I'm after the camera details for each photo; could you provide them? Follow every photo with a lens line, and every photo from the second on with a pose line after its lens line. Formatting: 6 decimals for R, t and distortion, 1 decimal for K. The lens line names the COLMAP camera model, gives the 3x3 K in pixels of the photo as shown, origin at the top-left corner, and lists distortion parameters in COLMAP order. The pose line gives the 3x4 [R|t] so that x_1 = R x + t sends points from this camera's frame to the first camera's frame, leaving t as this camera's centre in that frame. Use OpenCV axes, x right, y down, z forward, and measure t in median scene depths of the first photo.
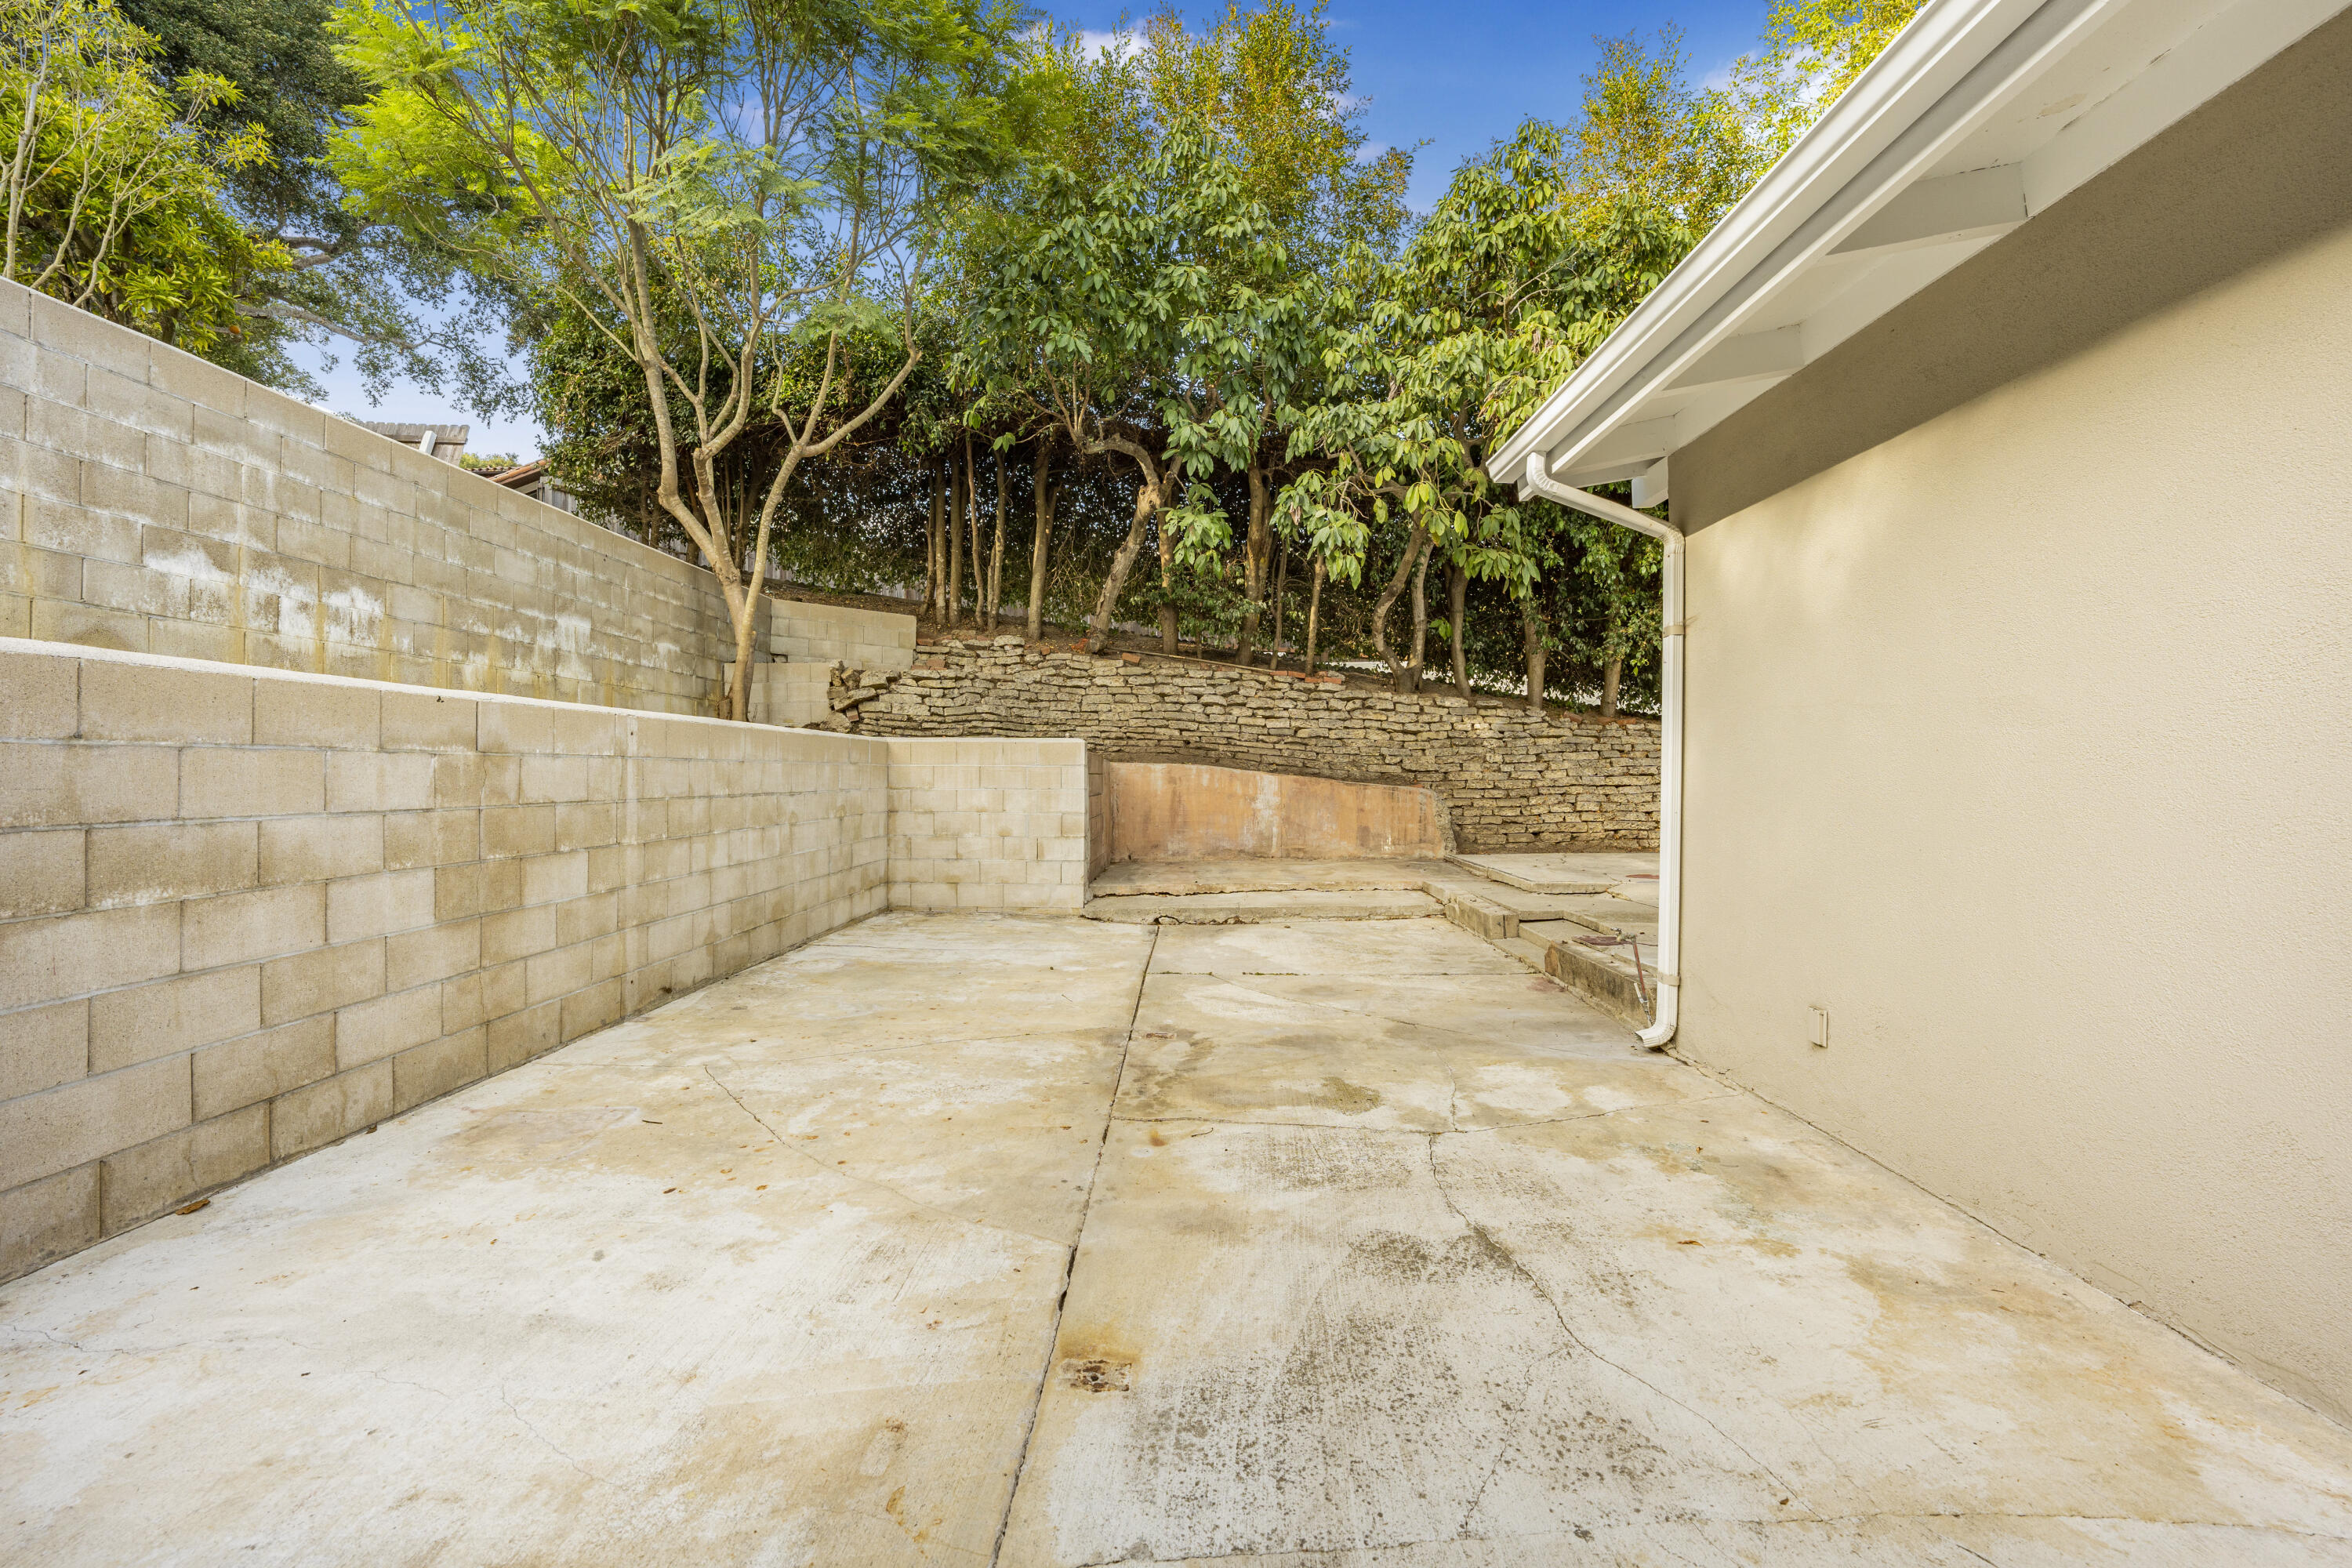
lens RADIAL K [[902.0, 0, 1161.6], [0, 902.0, 778.8], [0, 0, 1]] dist [-0.026586, 0.007431]
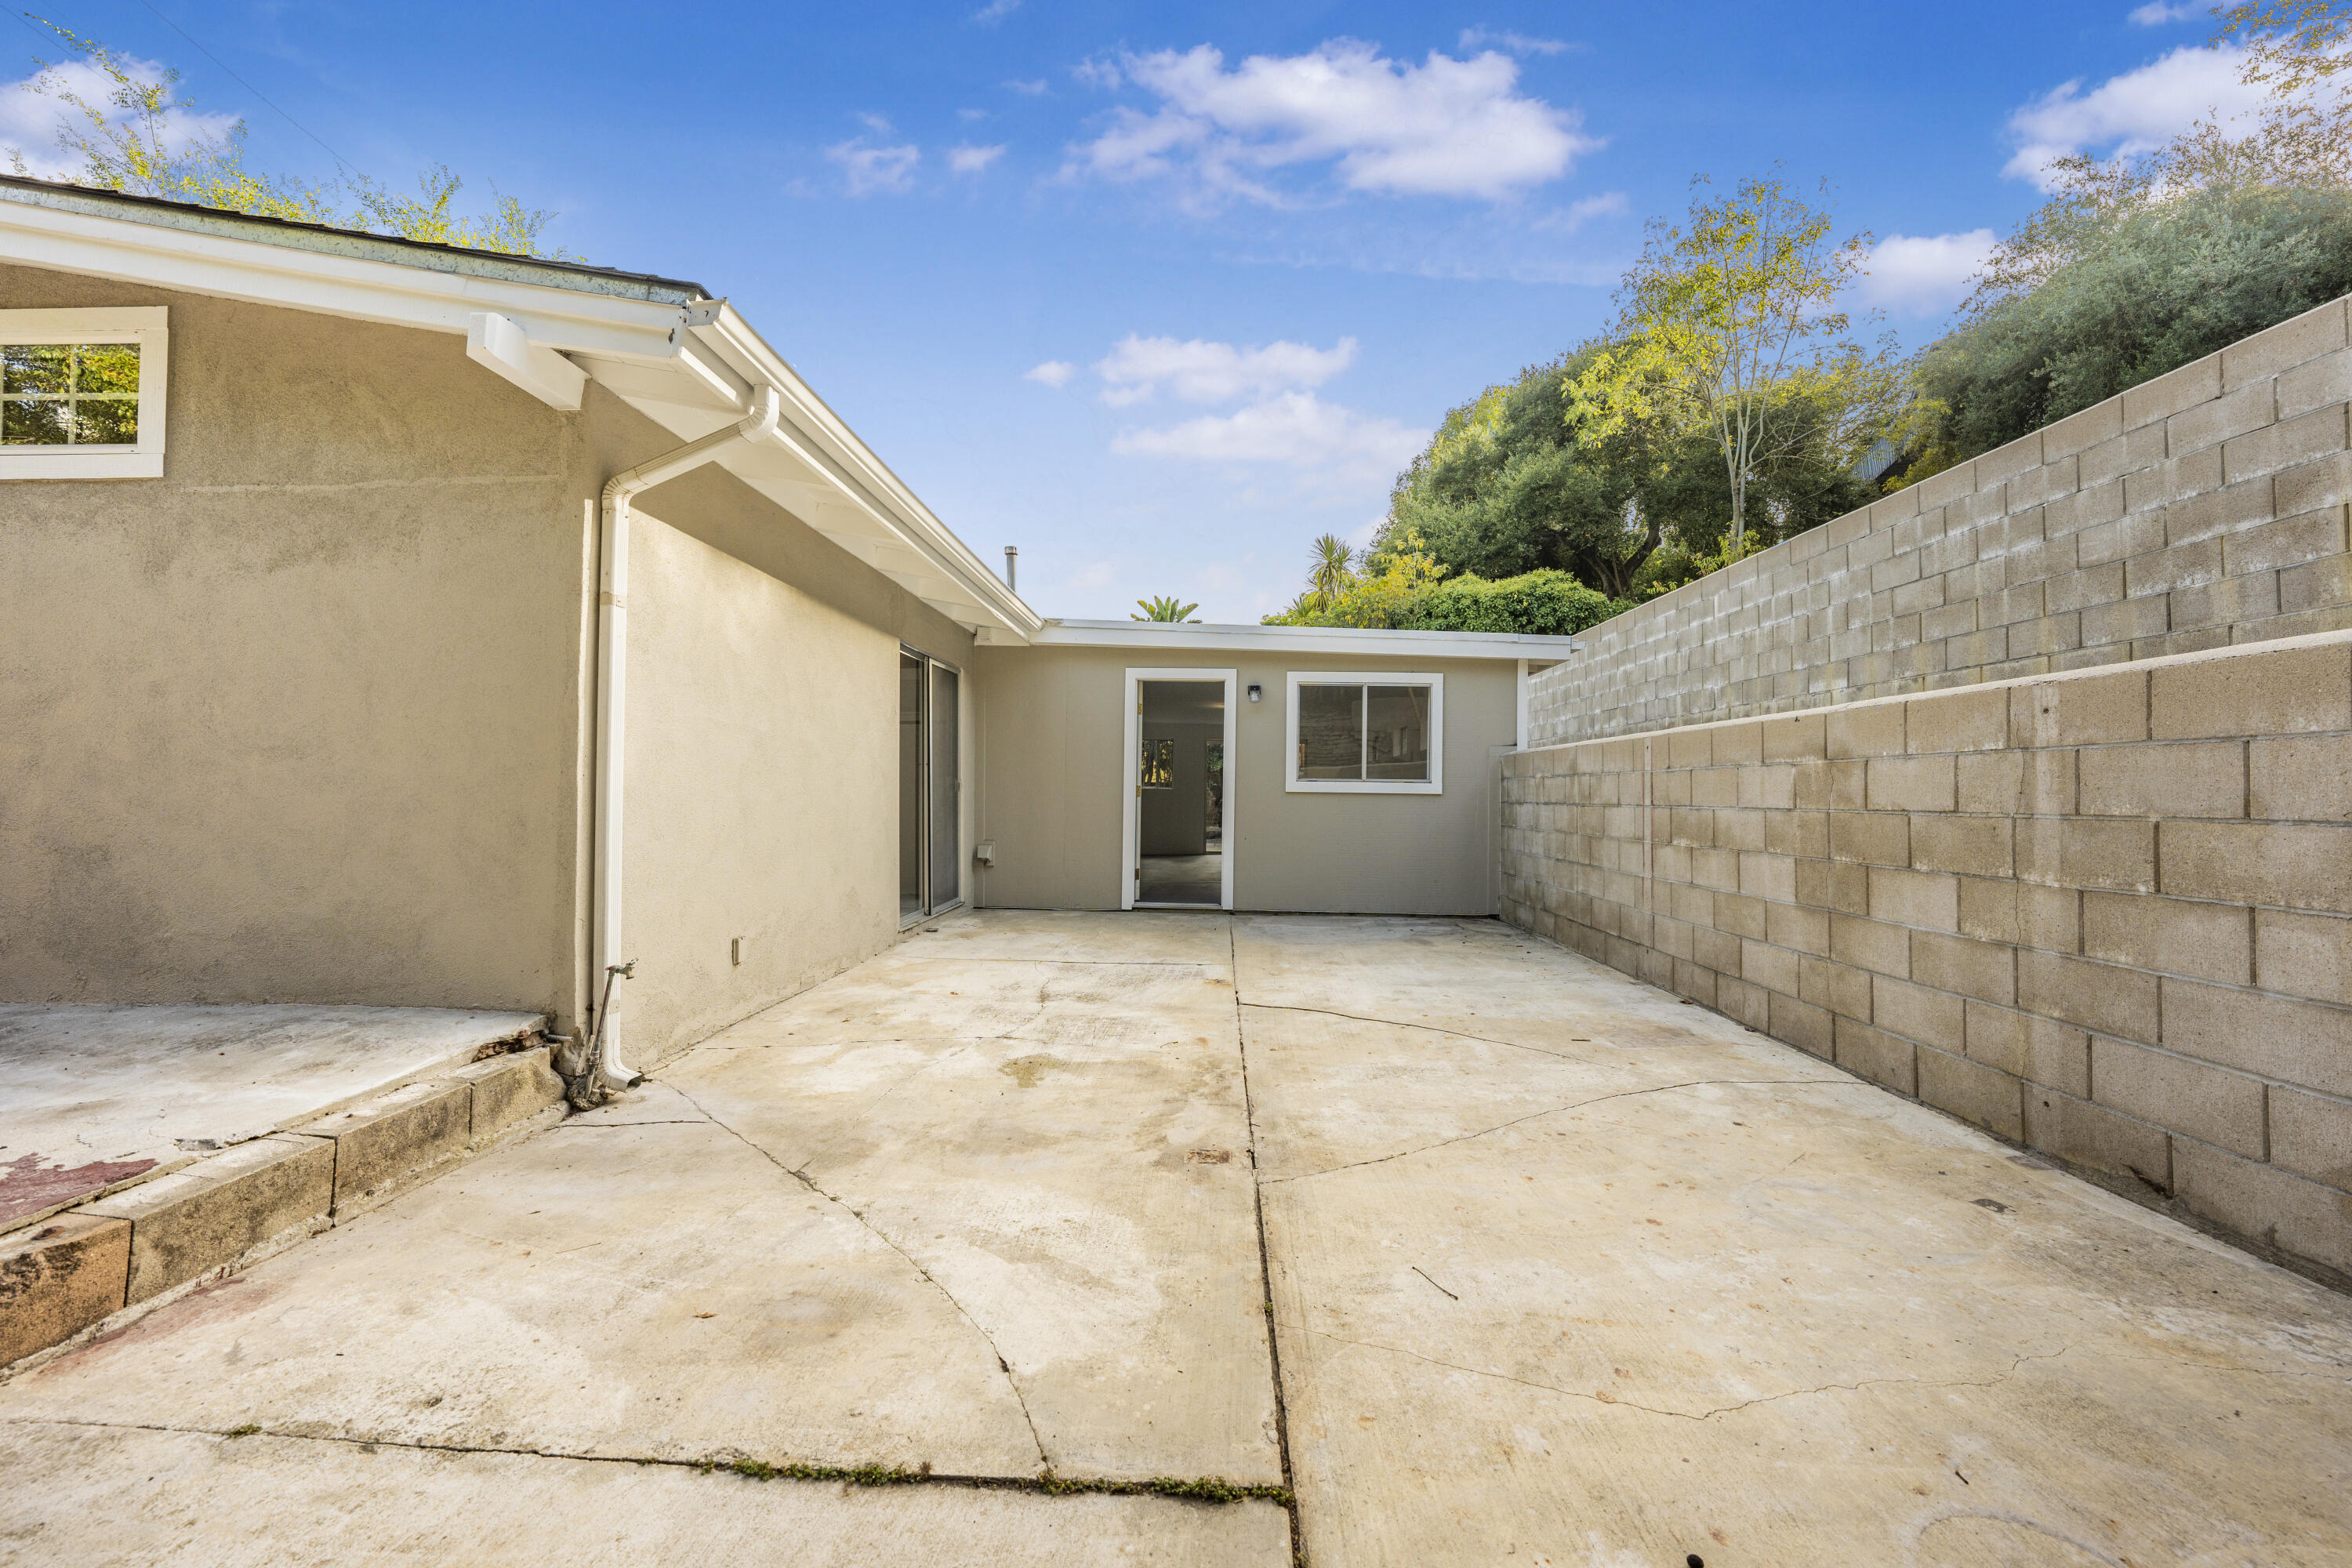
lens RADIAL K [[857.5, 0, 1187.5], [0, 857.5, 778.6], [0, 0, 1]] dist [-0.031485, 0.007757]
pose [[-0.999954, -0.008155, -0.005017, 0.020235], [-0.008087, 0.999877, -0.013429, 0.010971], [0.005126, -0.013388, -0.999897, 1.699846]]
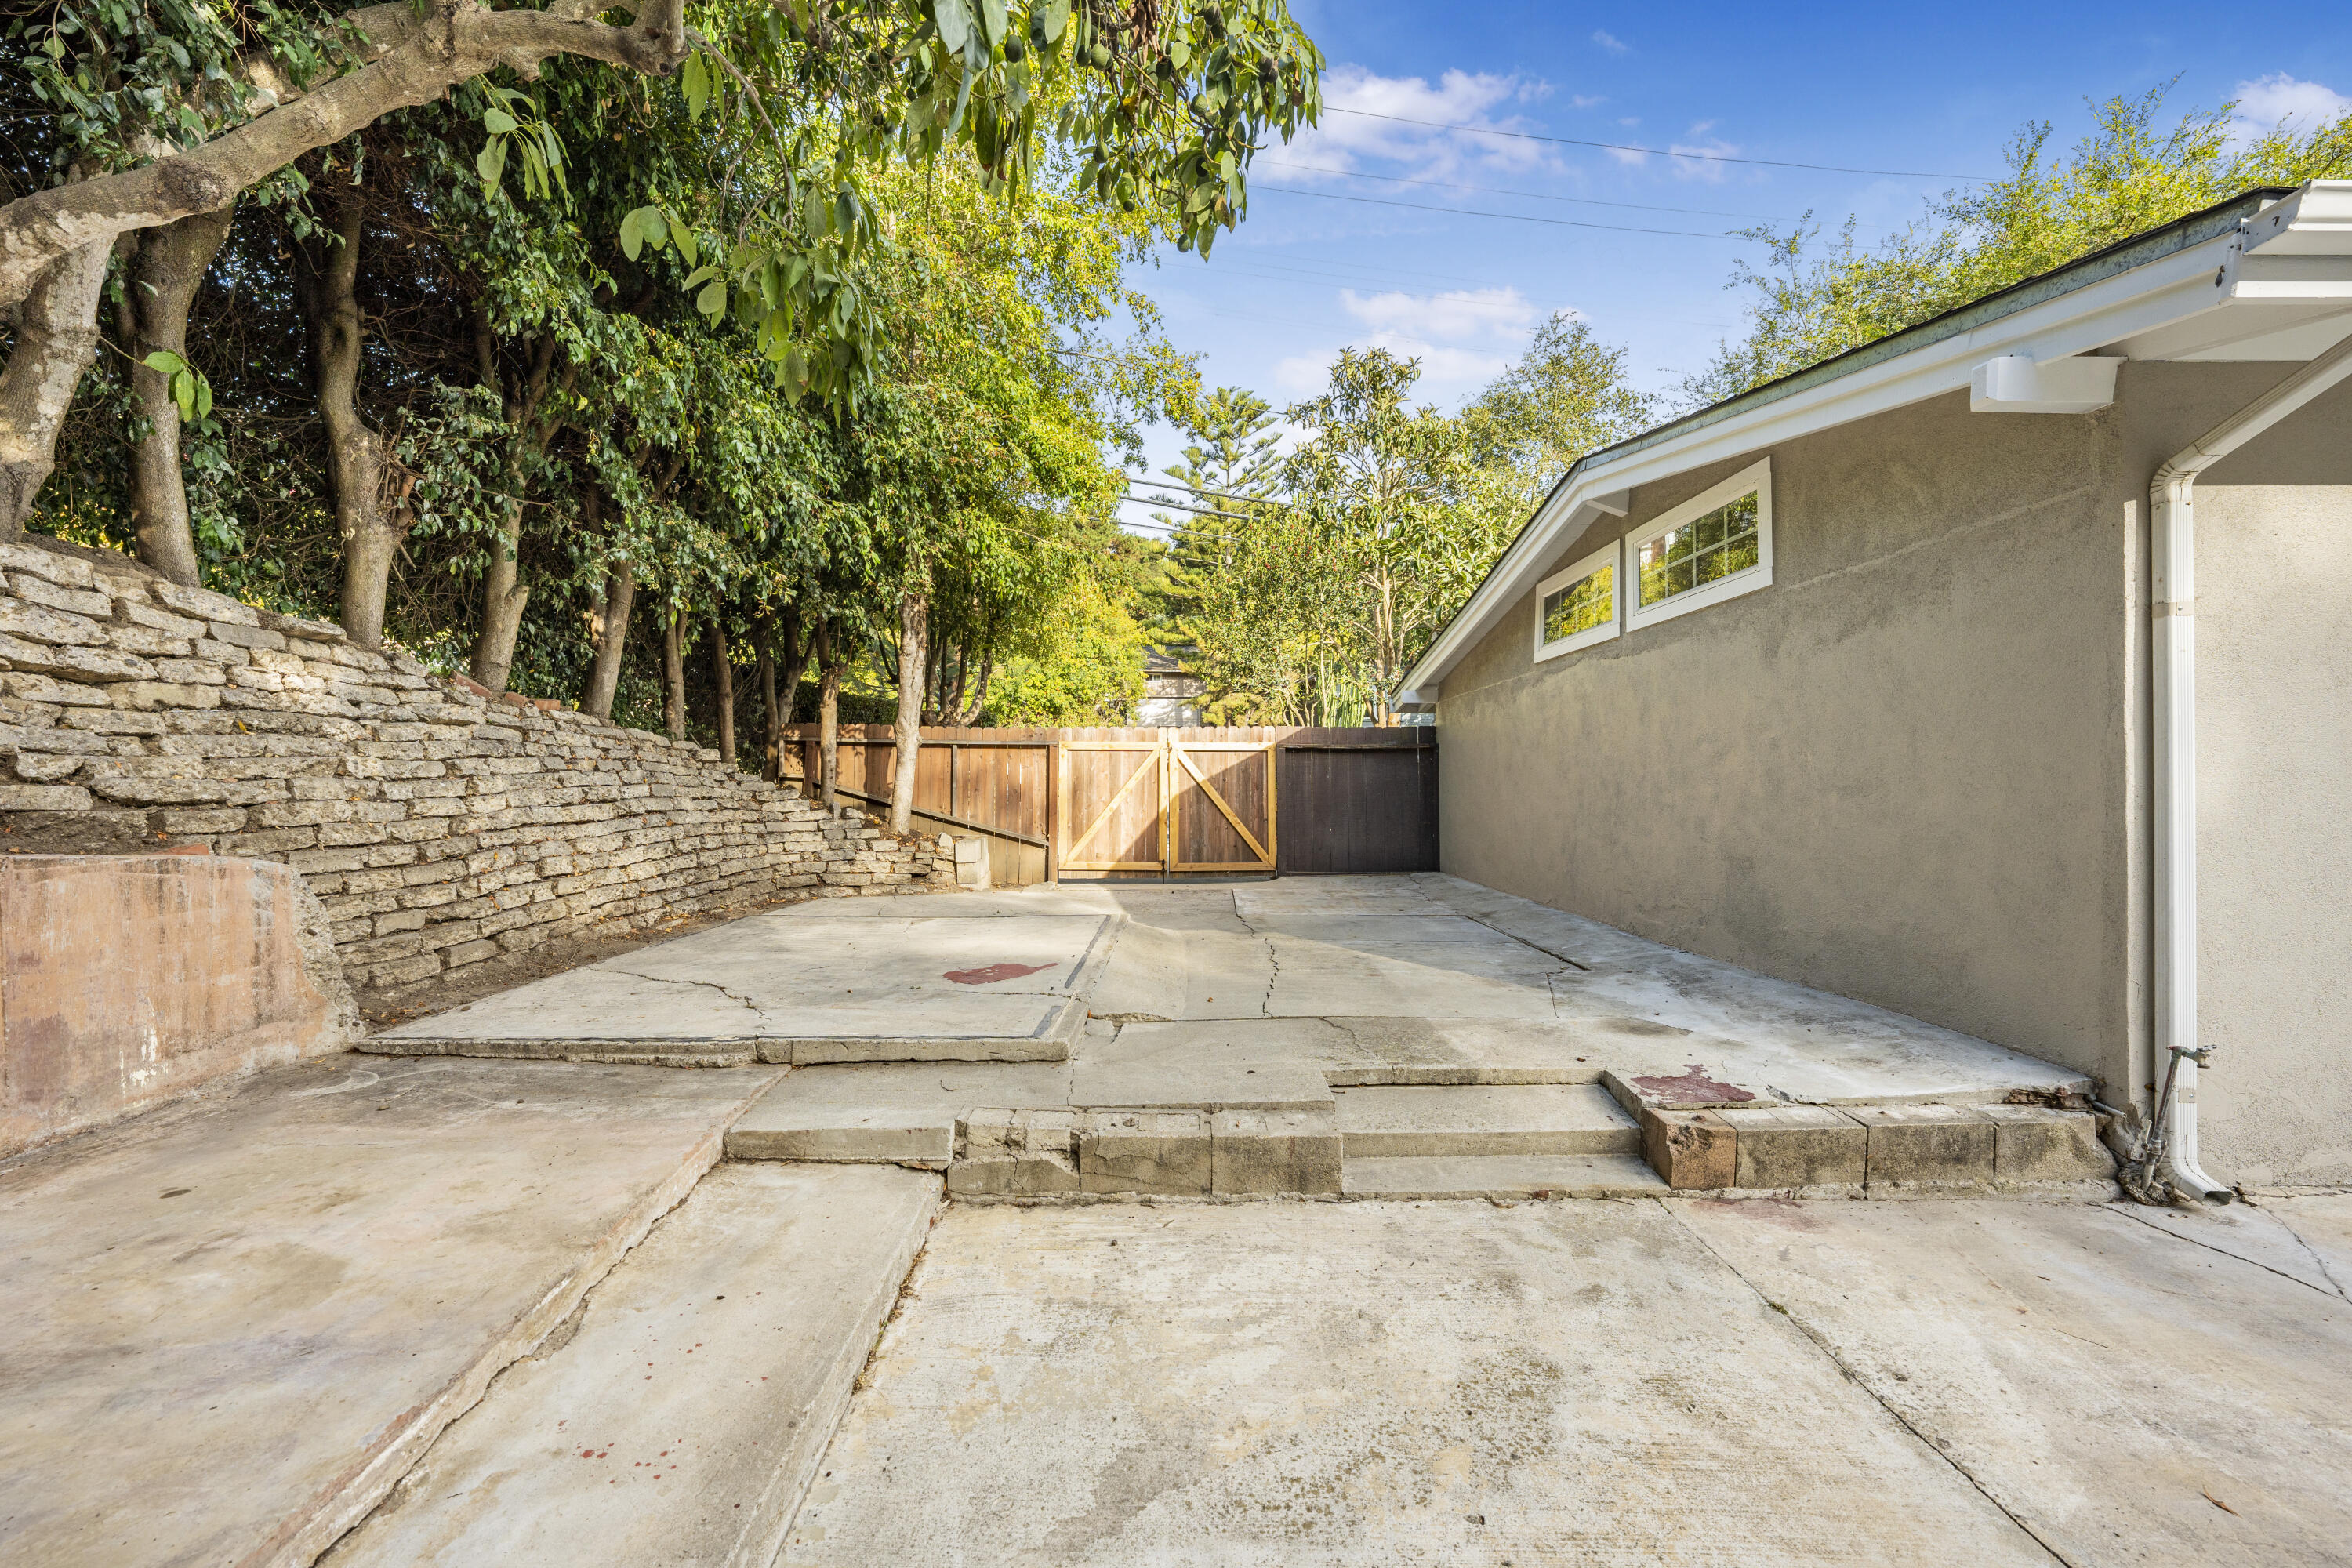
lens RADIAL K [[902.0, 0, 1161.6], [0, 902.0, 778.8], [0, 0, 1]] dist [-0.026586, 0.007431]
pose [[-0.038312, 0.004517, 0.999256, -0.103507], [0.009708, 0.999944, -0.004148, -0.032576], [-0.999219, 0.009541, -0.038354, 1.728550]]
